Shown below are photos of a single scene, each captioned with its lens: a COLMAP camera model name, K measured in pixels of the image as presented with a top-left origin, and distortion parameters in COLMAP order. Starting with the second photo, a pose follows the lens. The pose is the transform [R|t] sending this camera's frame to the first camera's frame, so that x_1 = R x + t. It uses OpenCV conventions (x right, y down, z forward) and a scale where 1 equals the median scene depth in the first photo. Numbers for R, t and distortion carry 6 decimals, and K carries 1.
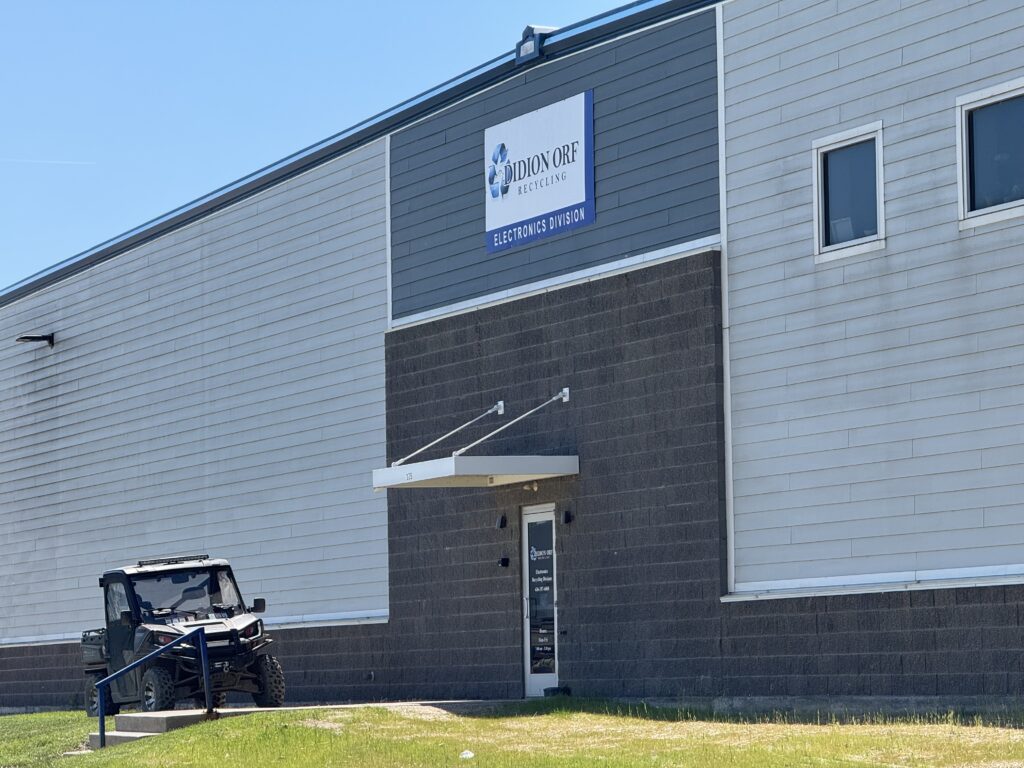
lens RADIAL K [[3593.2, 0, 512.3], [0, 3593.2, 380.8], [0, 0, 1]] dist [0.211097, 0.000000]
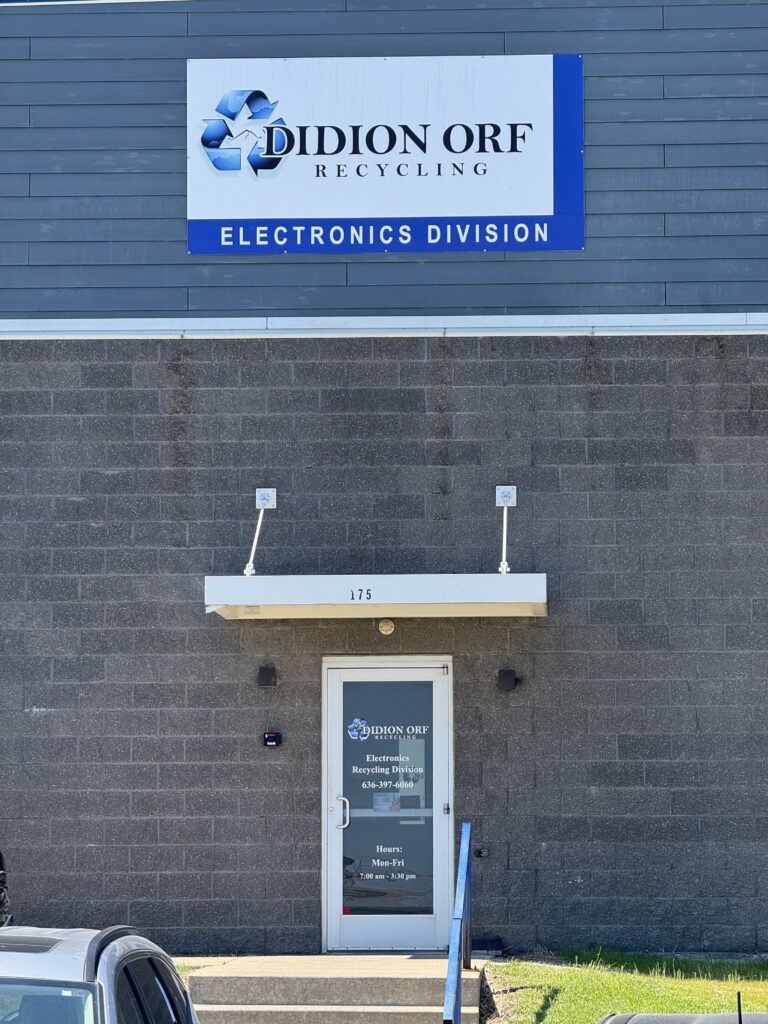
lens RADIAL K [[3593.2, 0, 383.0], [0, 3593.2, 554.0], [0, 0, 1]] dist [0.211097, 0.000000]
pose [[0.443798, 0.104966, 0.889958, -0.584517], [-0.080998, 0.993750, -0.076816, 0.067294], [-0.892459, -0.037994, 0.449527, 0.716641]]
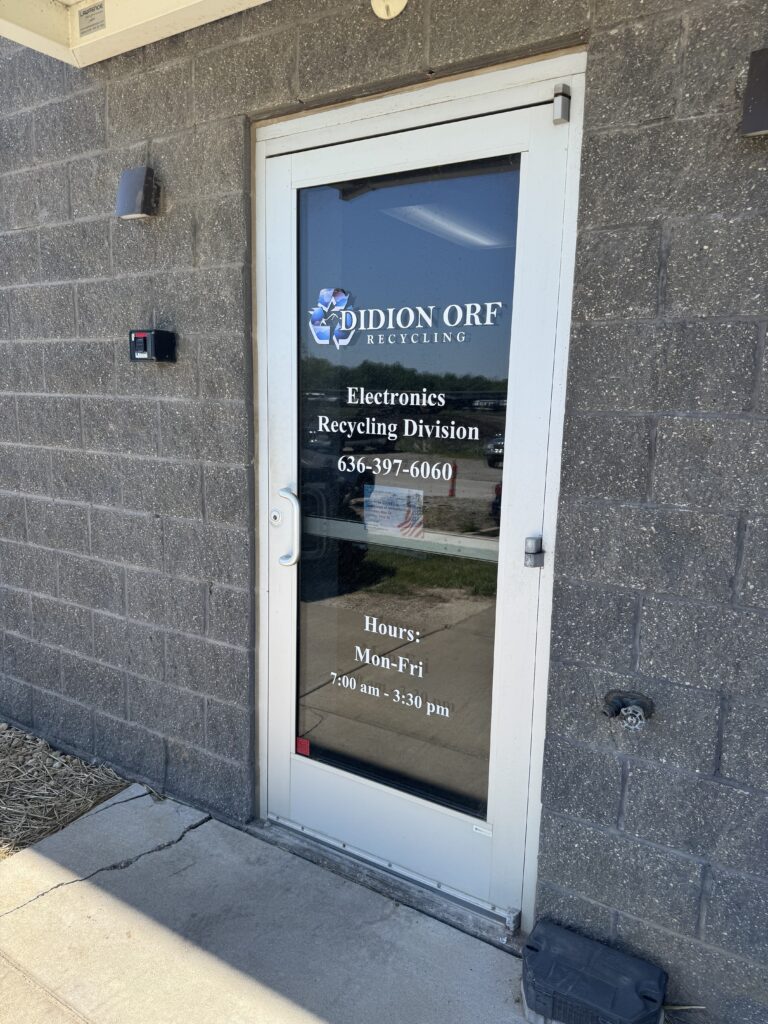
lens RADIAL K [[715.7, 0, 380.5], [0, 715.7, 510.5], [0, 0, 1]] dist [0.079781, -0.105253]
pose [[0.832548, -0.061691, 0.550507, -0.020084], [-0.078969, 0.970413, 0.228174, 0.050192], [-0.548295, -0.233439, 0.803043, 0.970853]]
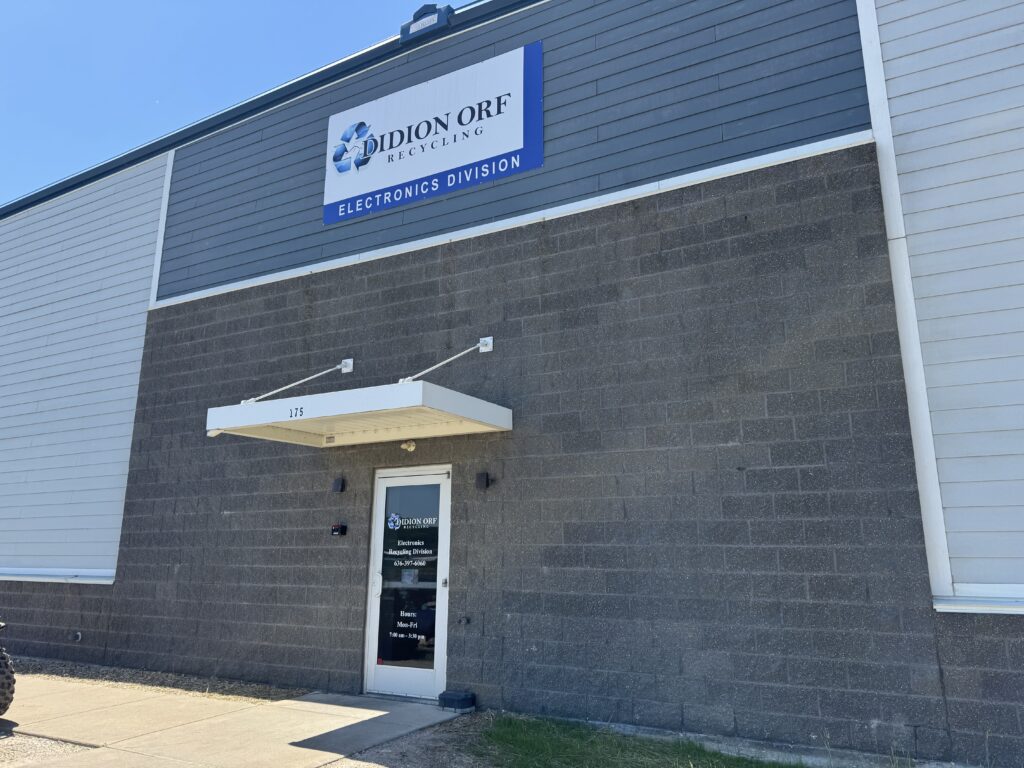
lens RADIAL K [[715.7, 0, 512.4], [0, 715.7, 384.9], [0, 0, 1]] dist [0.079781, -0.105253]
pose [[0.789206, 0.158151, 0.593416, -0.084337], [-0.067742, 0.982794, -0.171832, 0.044088], [-0.610381, 0.095411, 0.786341, 0.851481]]
